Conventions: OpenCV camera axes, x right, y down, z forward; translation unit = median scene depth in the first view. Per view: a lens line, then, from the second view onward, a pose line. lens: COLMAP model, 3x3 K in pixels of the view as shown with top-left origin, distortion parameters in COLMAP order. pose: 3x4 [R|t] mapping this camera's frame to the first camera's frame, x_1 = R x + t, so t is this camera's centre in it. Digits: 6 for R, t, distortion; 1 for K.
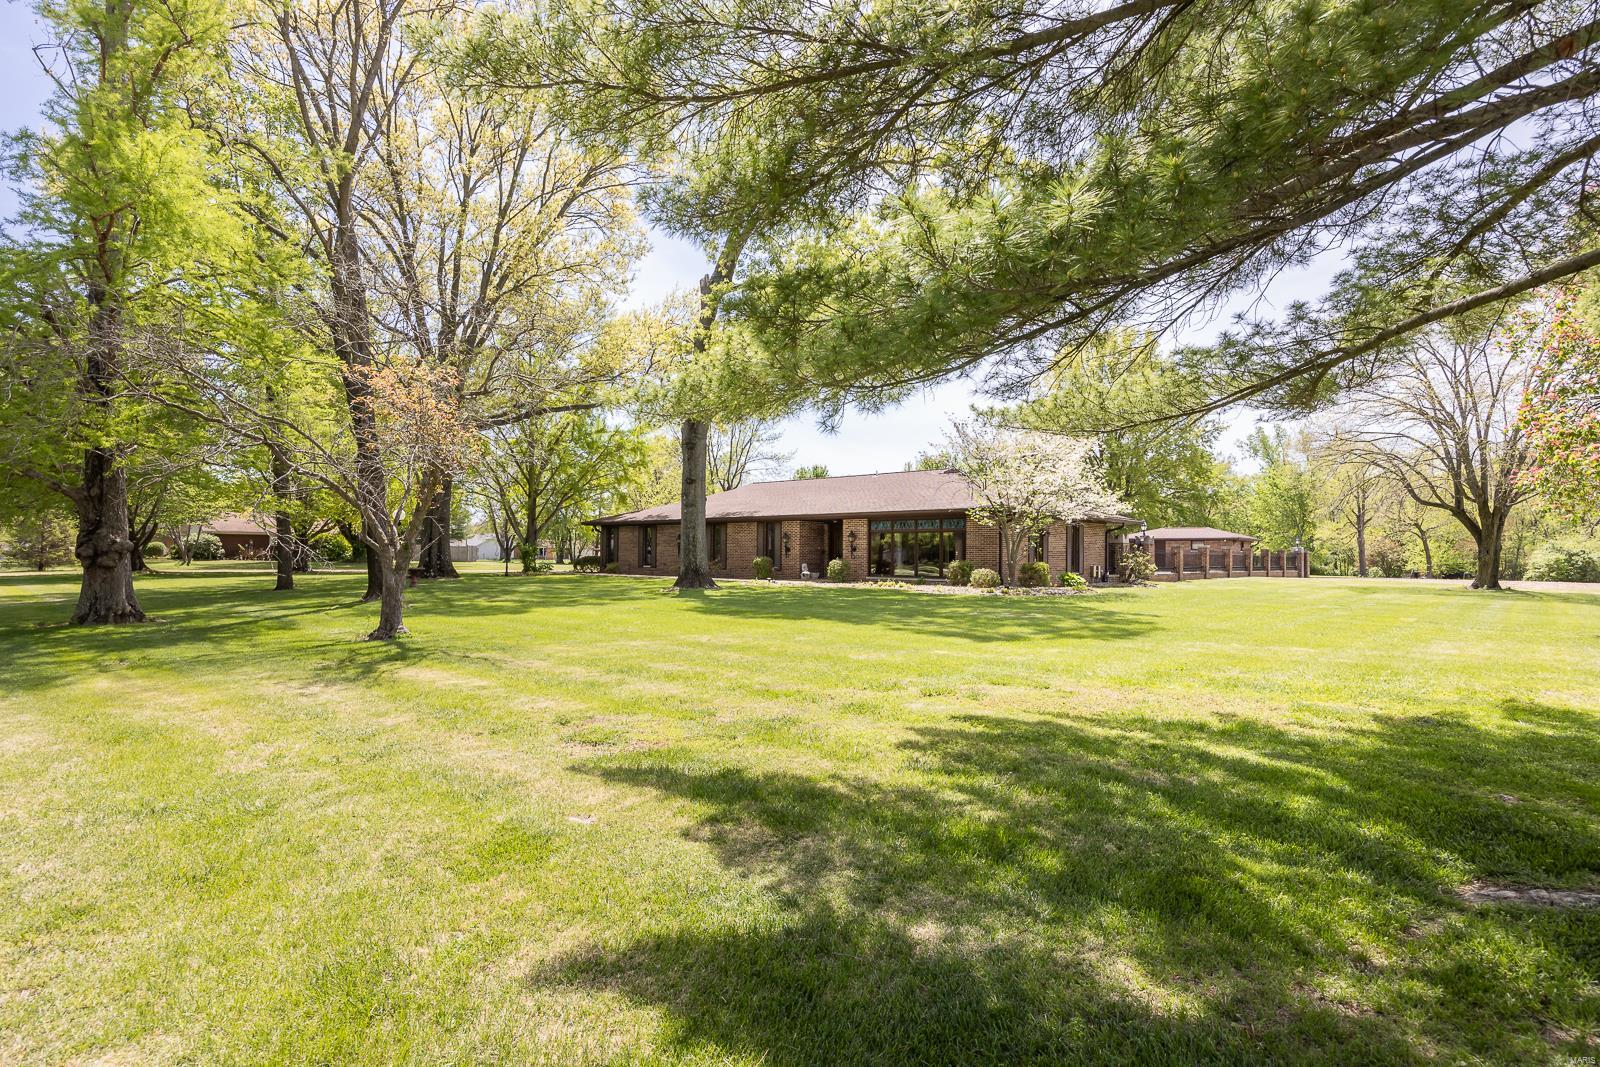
lens RADIAL K [[795.7, 0, 800.0], [0, 795.7, 533.5], [0, 0, 1]] dist [-0.000318, -0.000026]
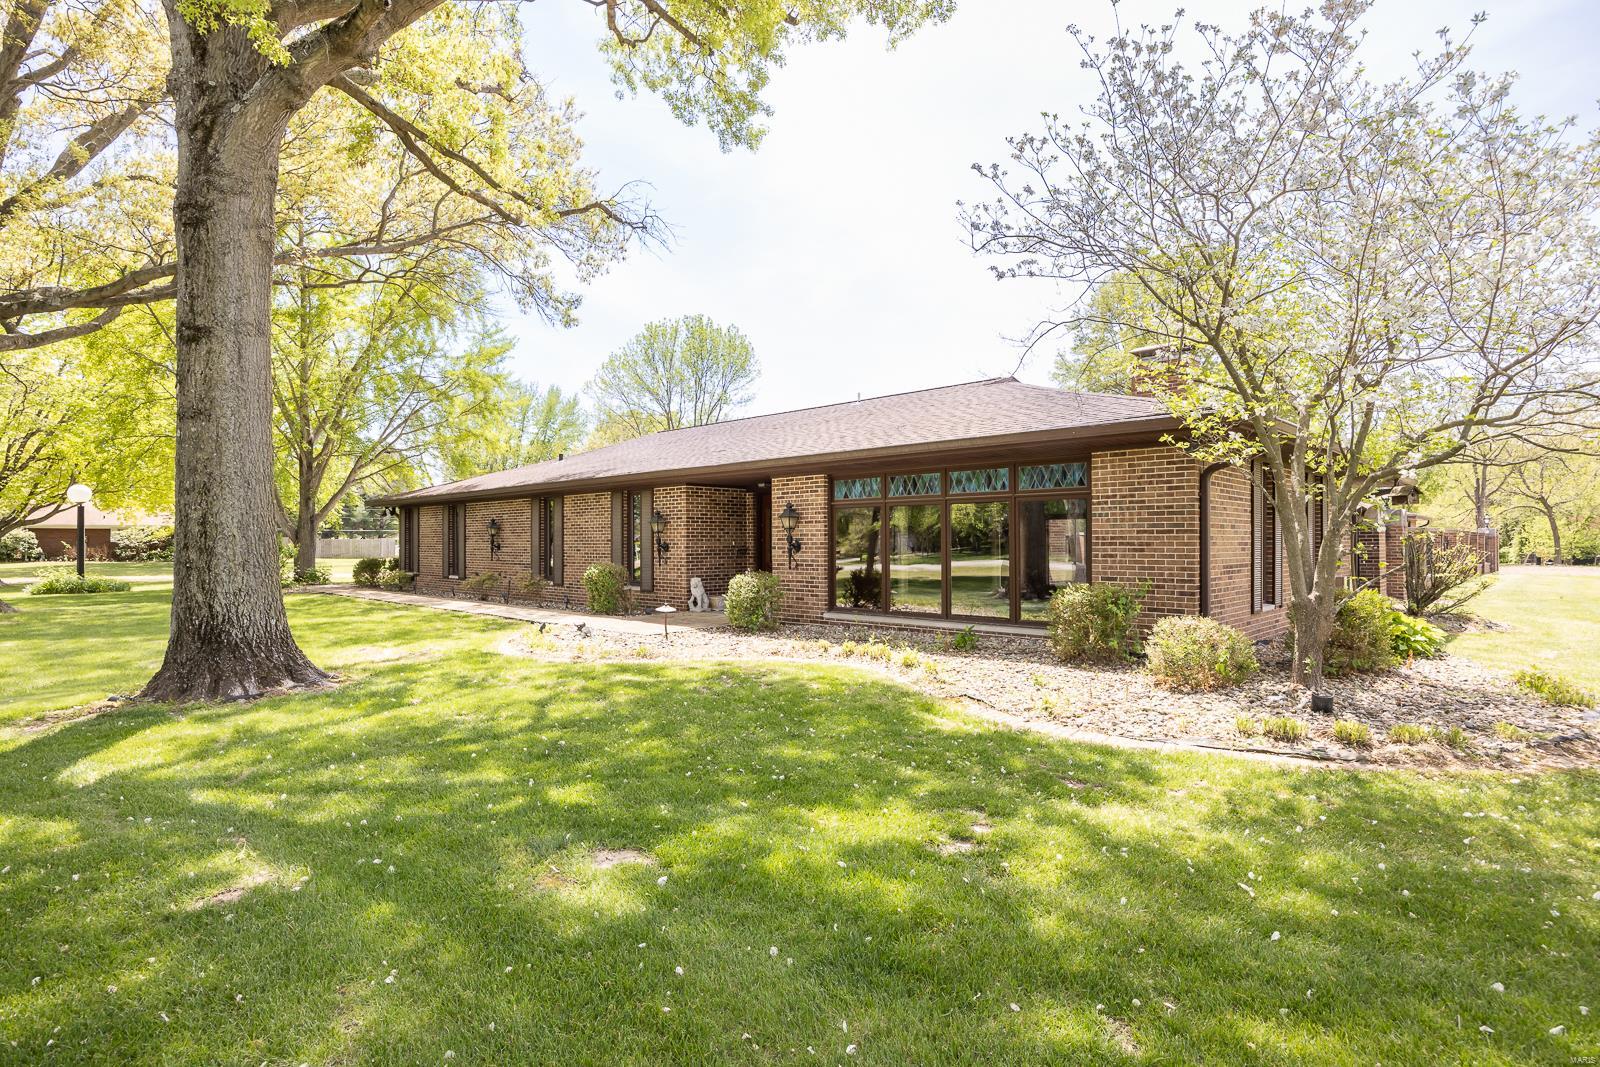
lens RADIAL K [[846.4, 0, 800.0], [0, 846.4, 533.5], [0, 0, 1]] dist [0.000136, -0.000010]
pose [[0.999922, -0.012302, -0.002086, 0.066089], [0.012334, 0.999793, 0.016173, 0.005103], [0.001887, -0.016197, 0.999867, 0.510757]]
